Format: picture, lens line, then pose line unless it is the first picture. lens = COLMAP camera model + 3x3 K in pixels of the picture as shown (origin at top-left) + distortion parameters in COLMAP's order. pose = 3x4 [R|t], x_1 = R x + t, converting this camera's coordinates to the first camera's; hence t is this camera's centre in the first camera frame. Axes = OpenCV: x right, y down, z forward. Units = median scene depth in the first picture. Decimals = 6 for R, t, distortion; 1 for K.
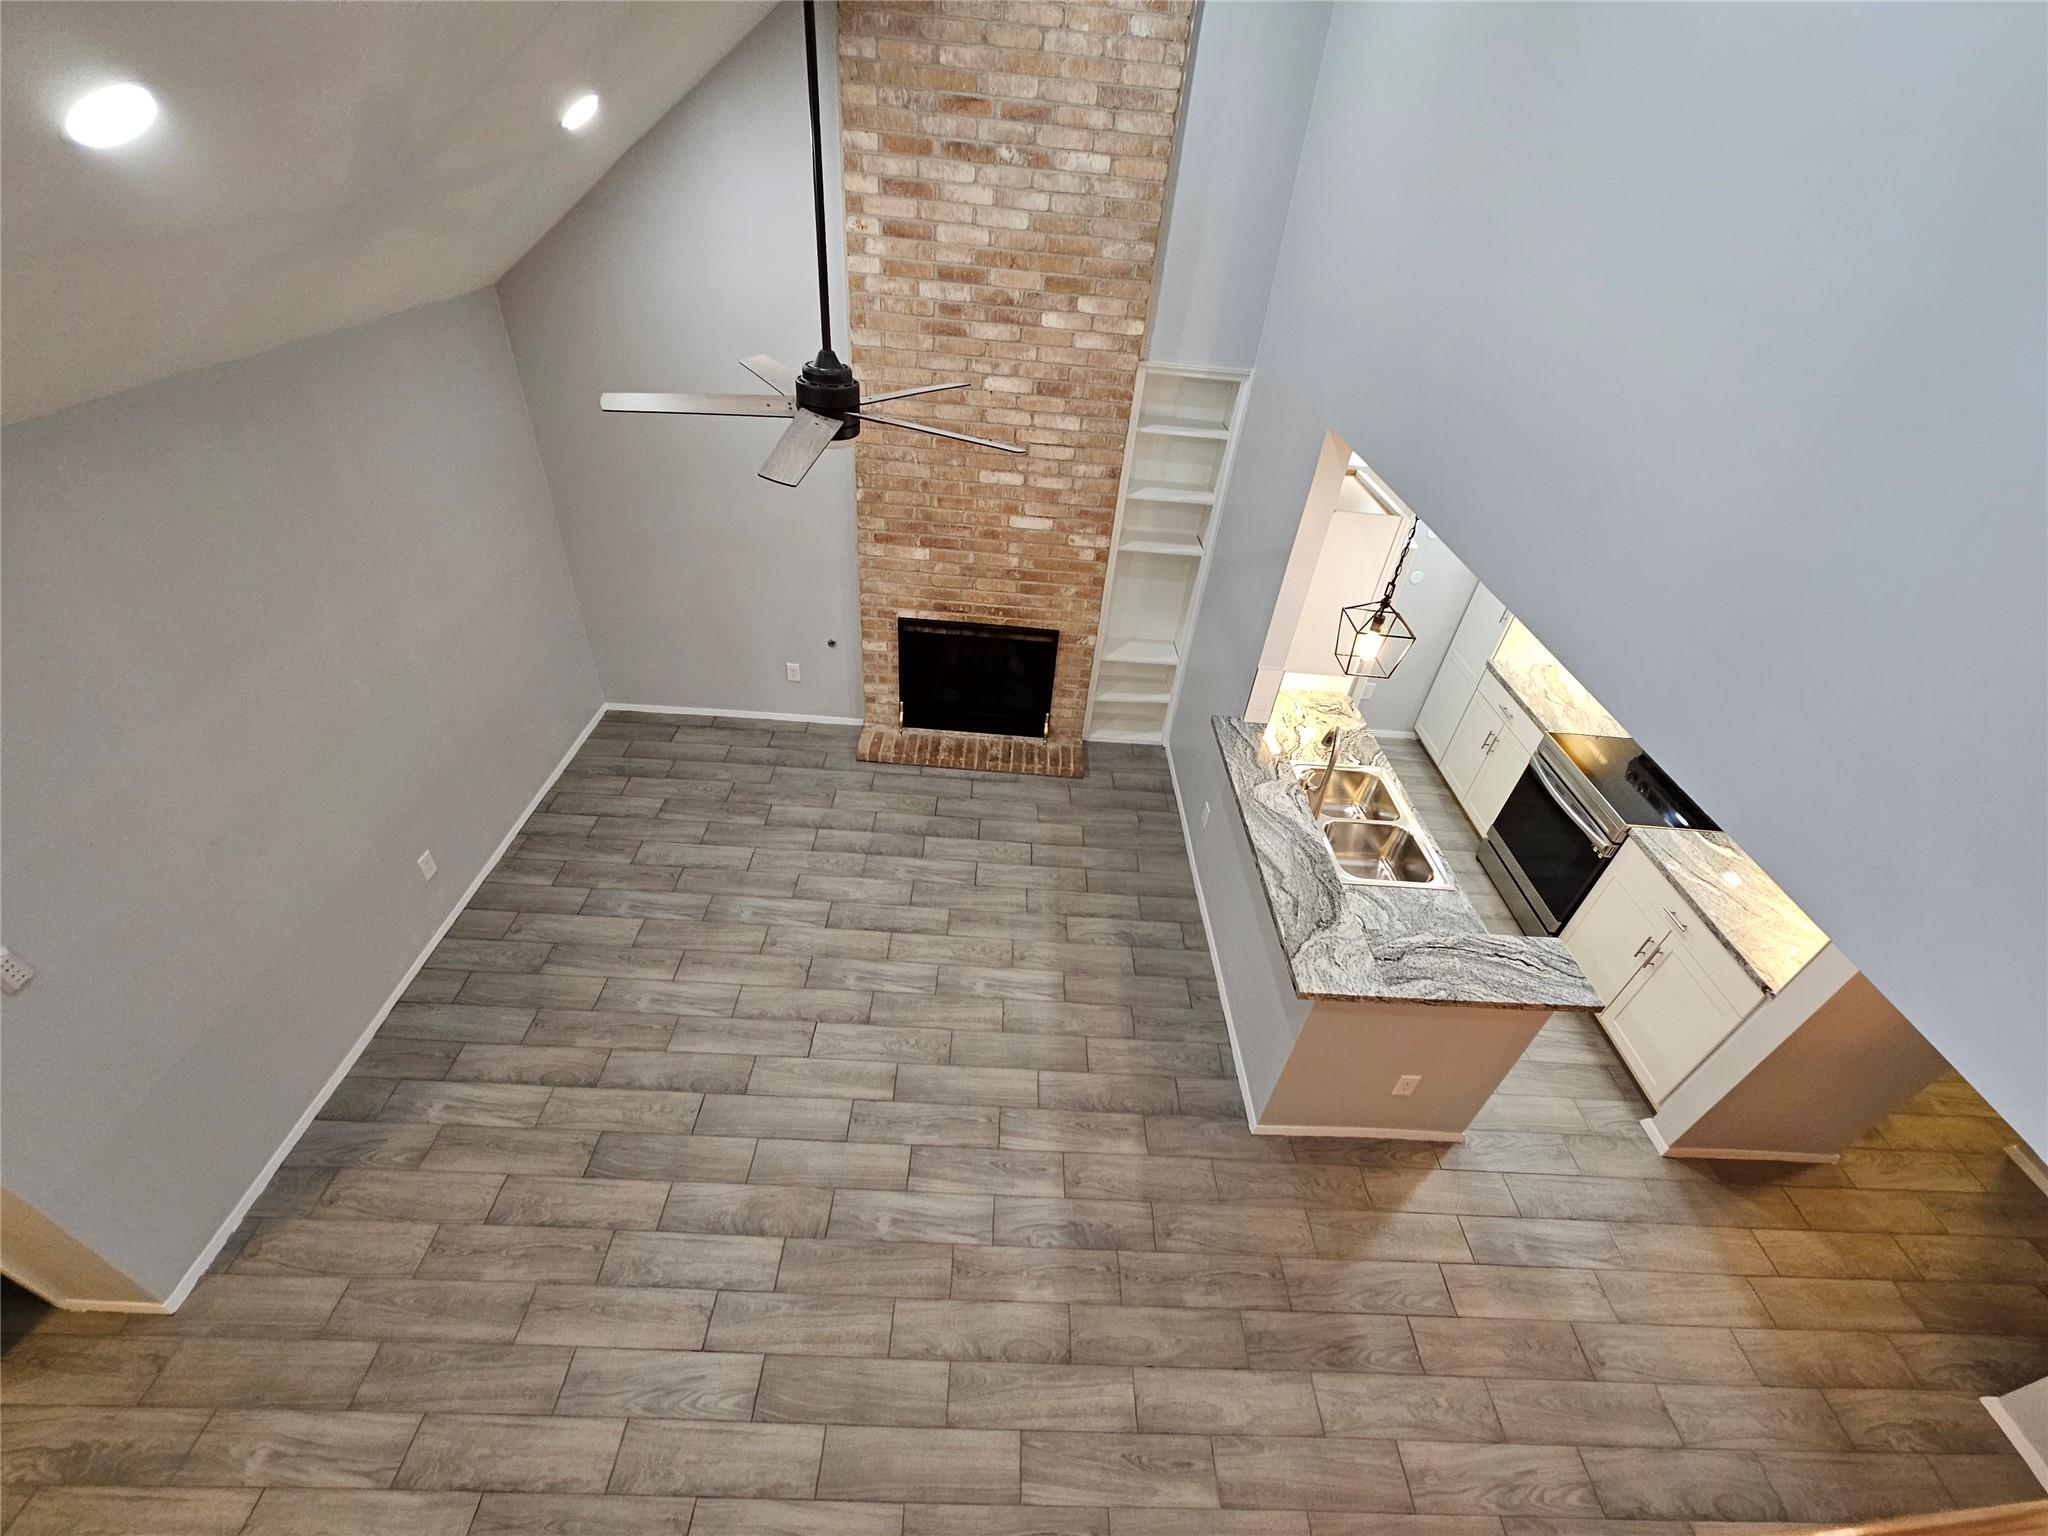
lens RADIAL K [[838.3, 0, 1024.6], [0, 838.3, 764.6], [0, 0, 1]] dist [0.002246, -0.000553]
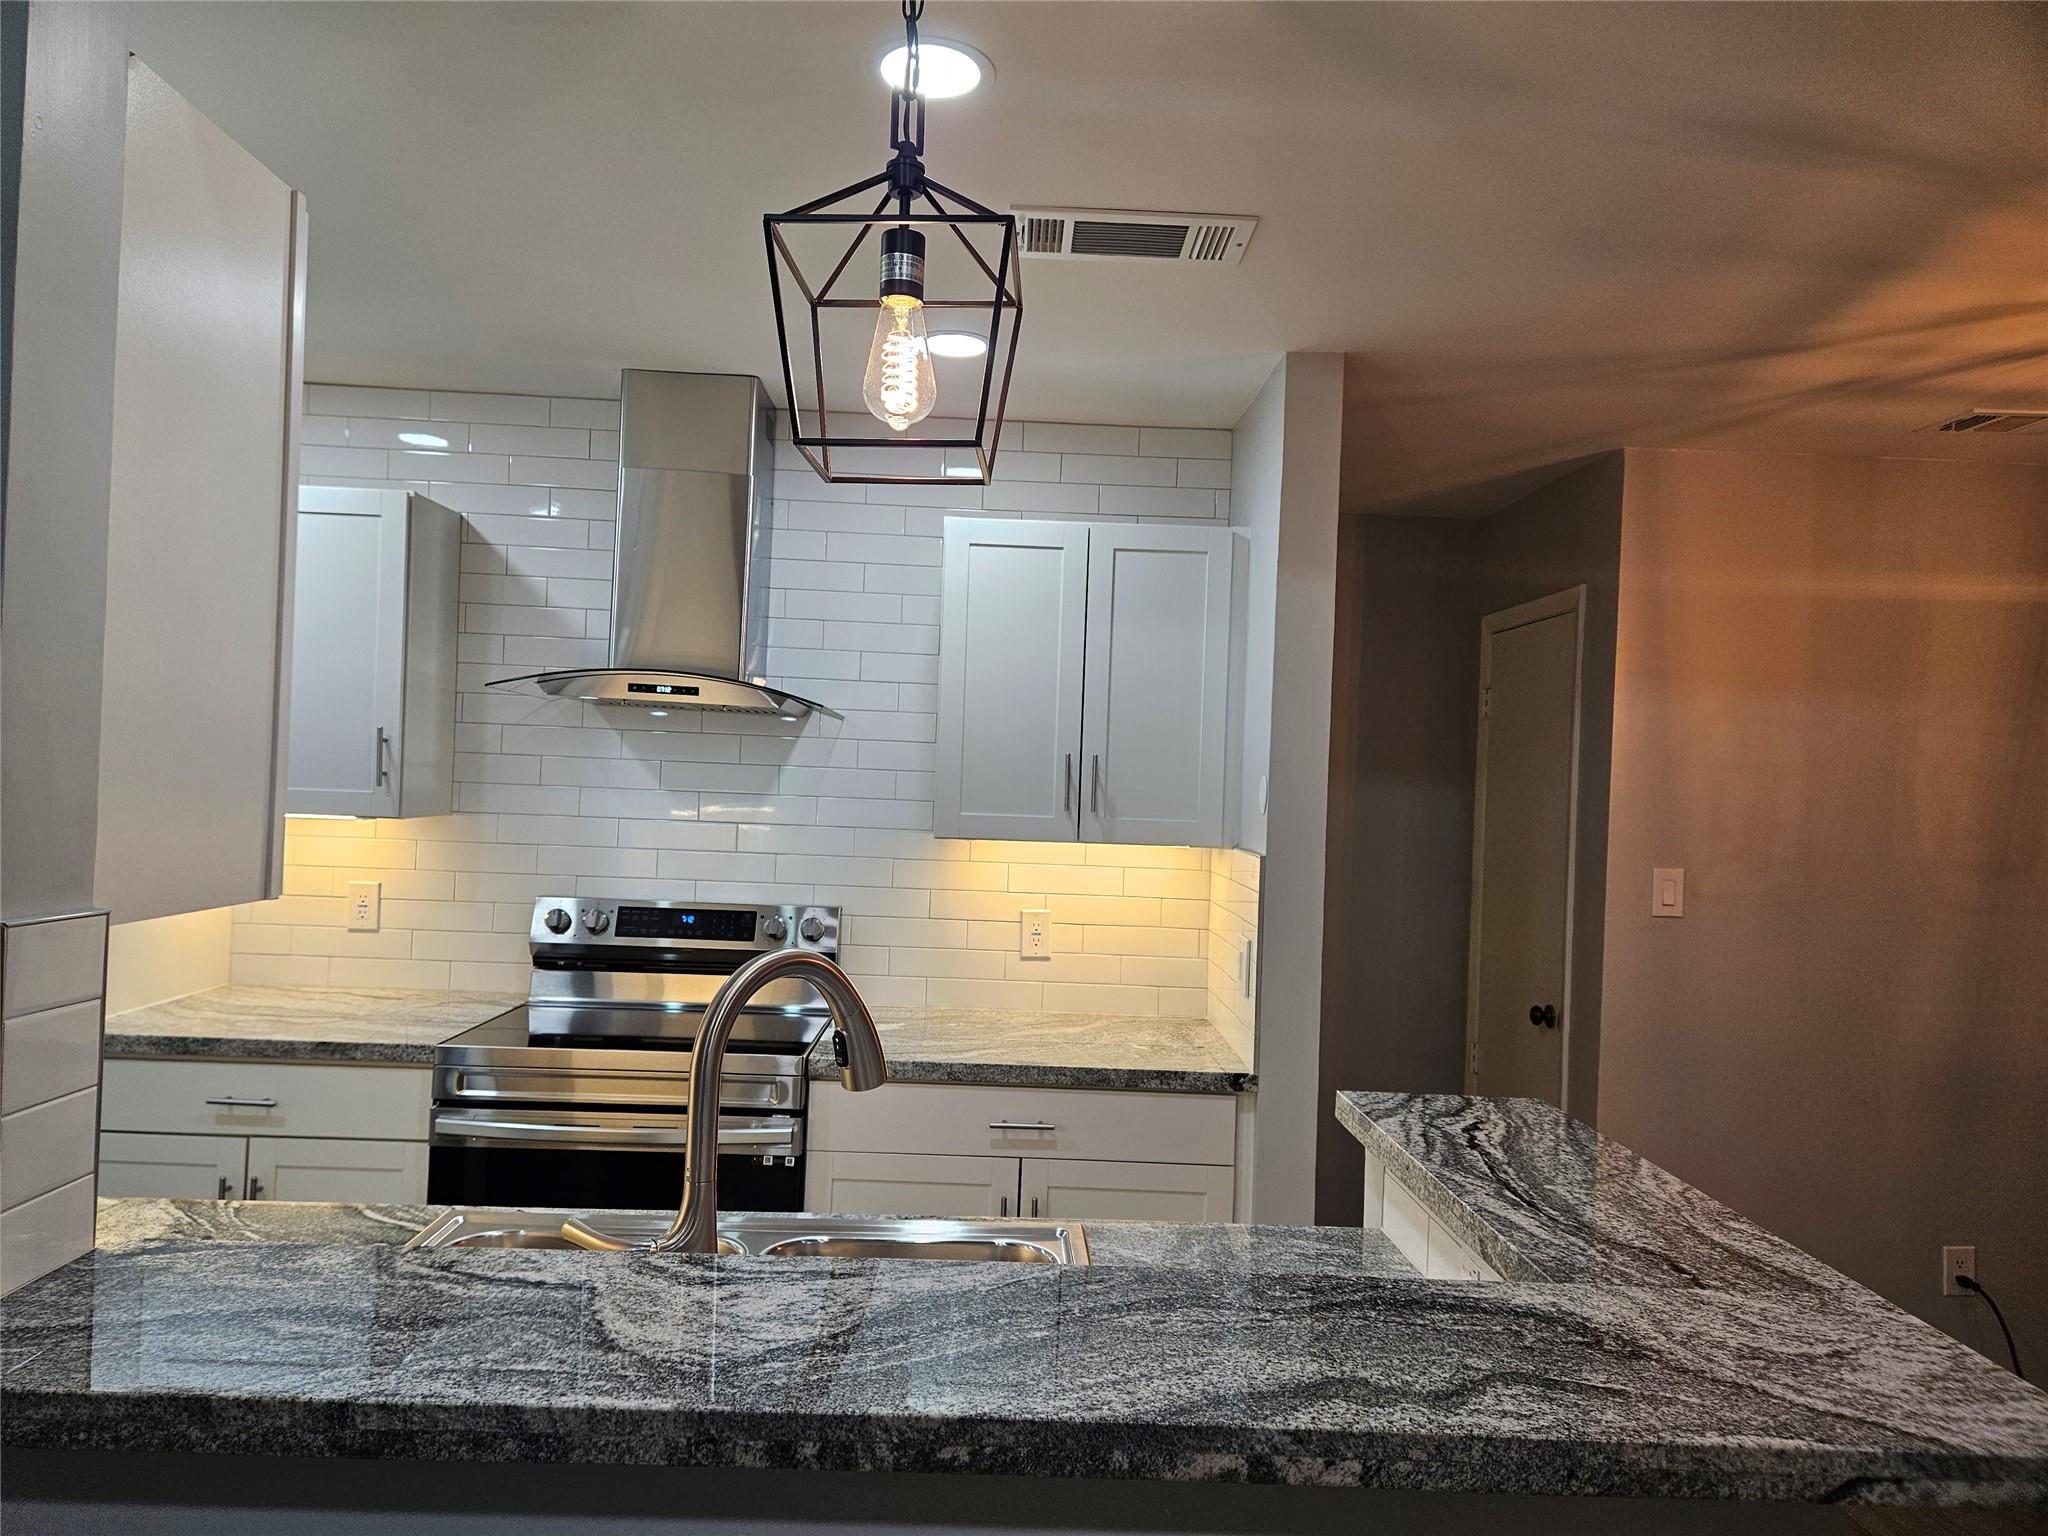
lens RADIAL K [[1367.3, 0, 1016.5], [0, 1367.3, 777.8], [0, 0, 1]] dist [0.075185, -0.069444]
pose [[-0.015382, -0.088044, 0.995998, -0.002081], [0.572178, 0.816122, 0.080979, -0.043719], [-0.819985, 0.571134, 0.037823, 0.787956]]
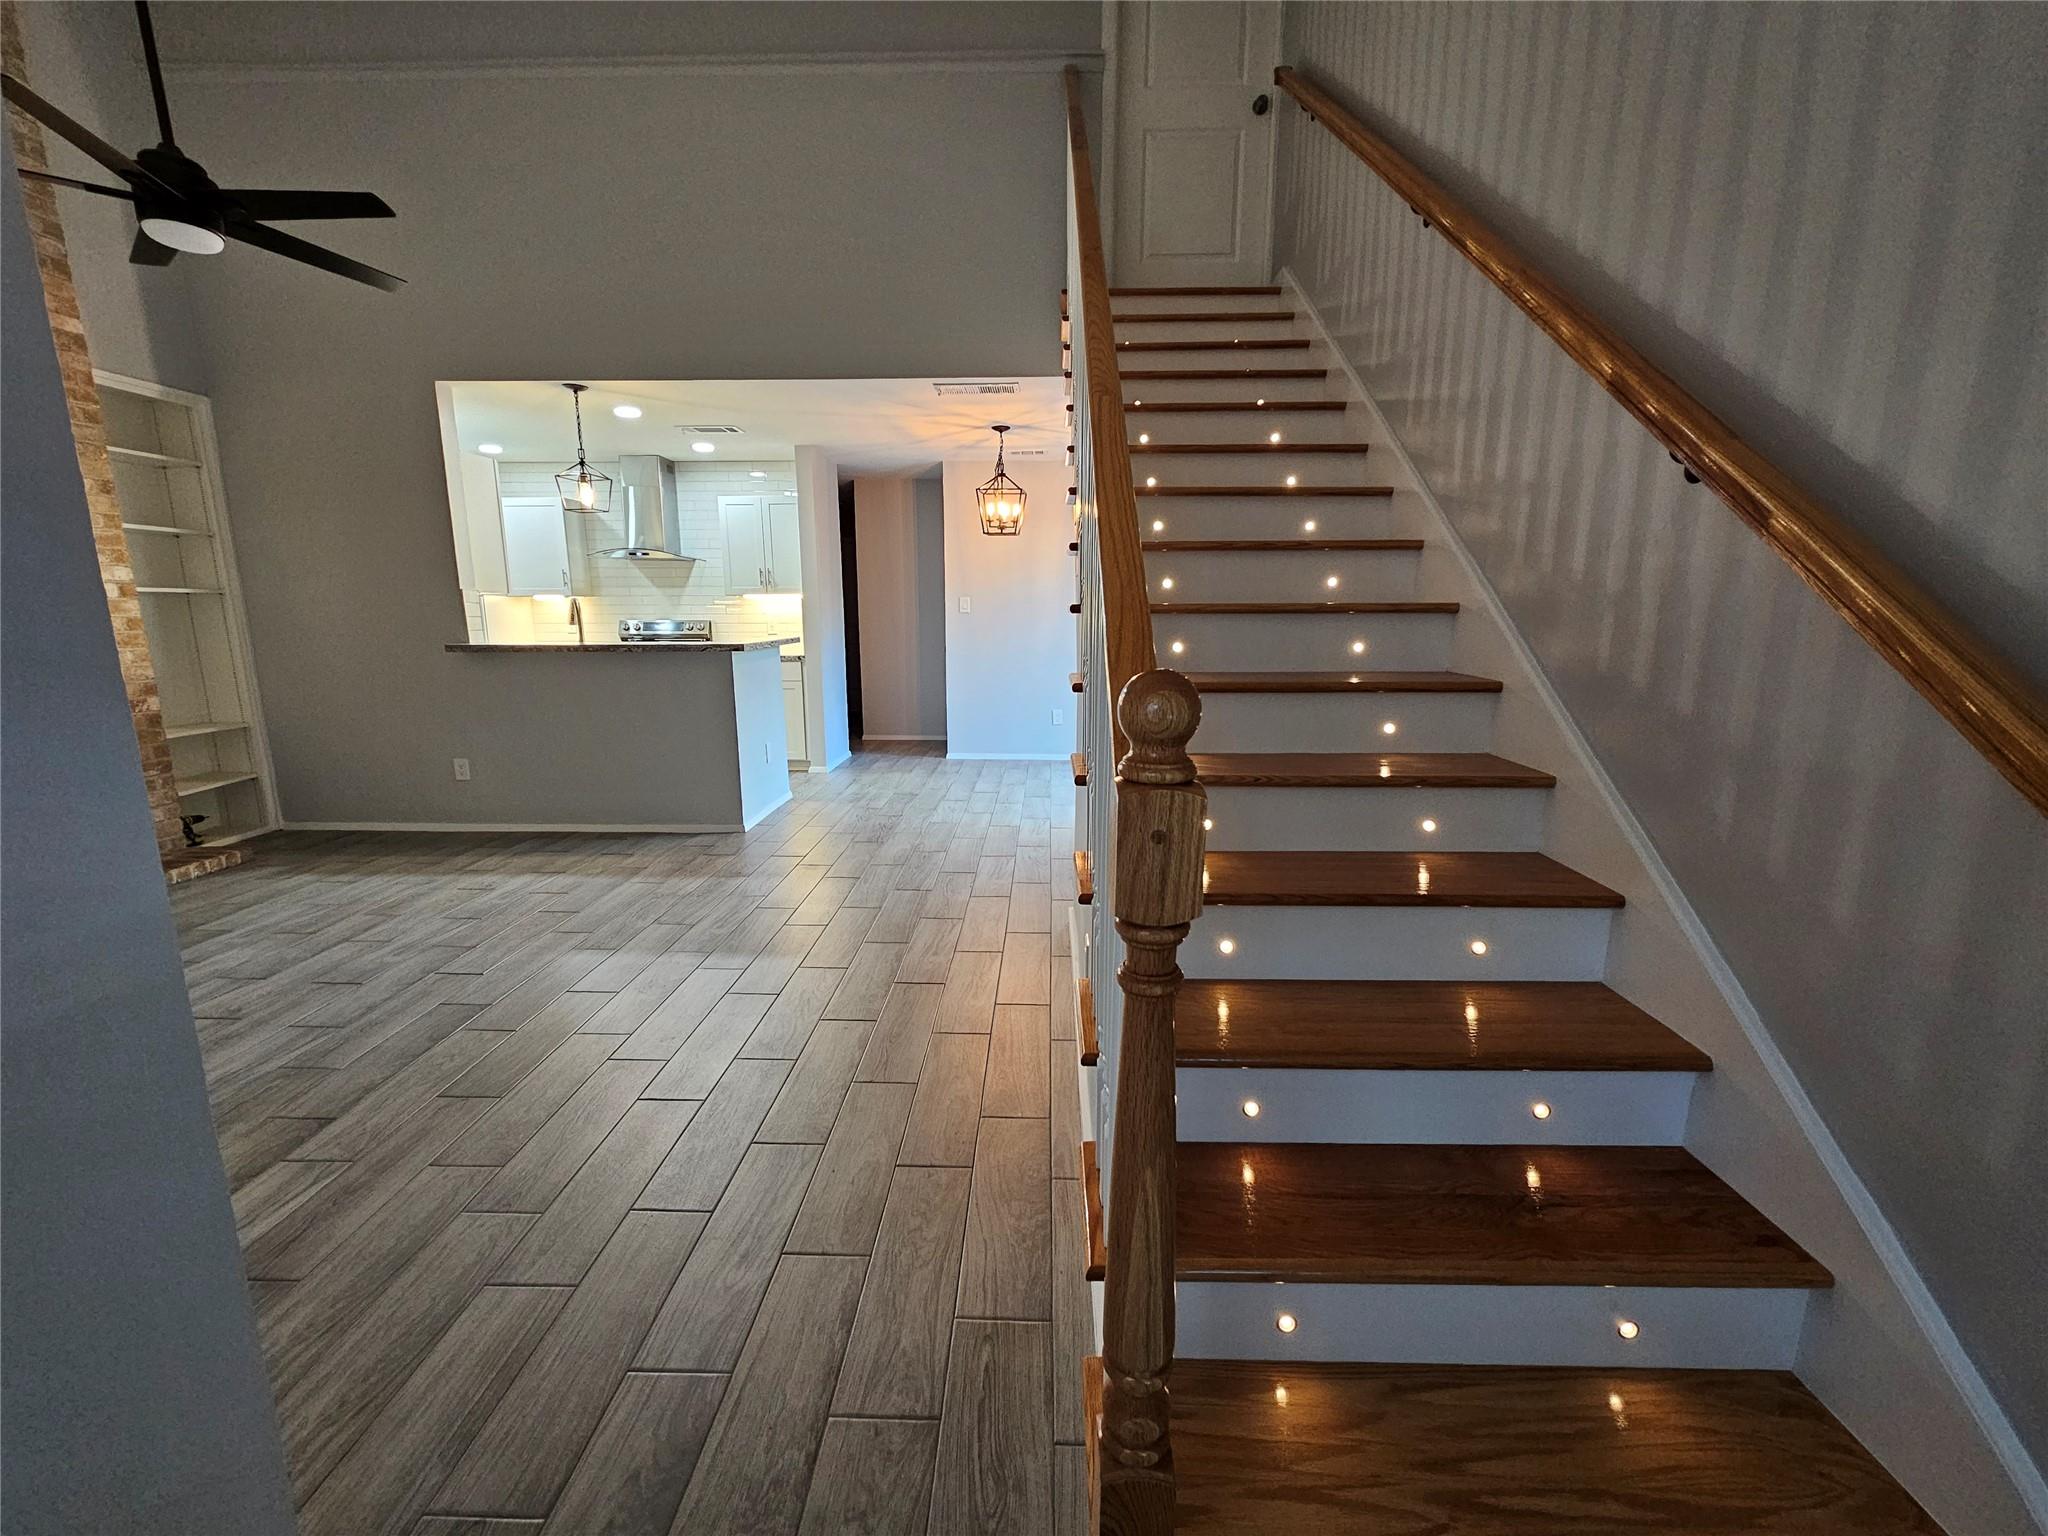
lens RADIAL K [[838.3, 0, 1022.7], [0, 838.3, 764.2], [0, 0, 1]] dist [0.002246, -0.000553]
pose [[0.030422, -0.267019, 0.963211, -0.894196], [0.610425, 0.768041, 0.193635, 0.325160], [-0.791489, 0.582078, 0.186360, 0.286723]]
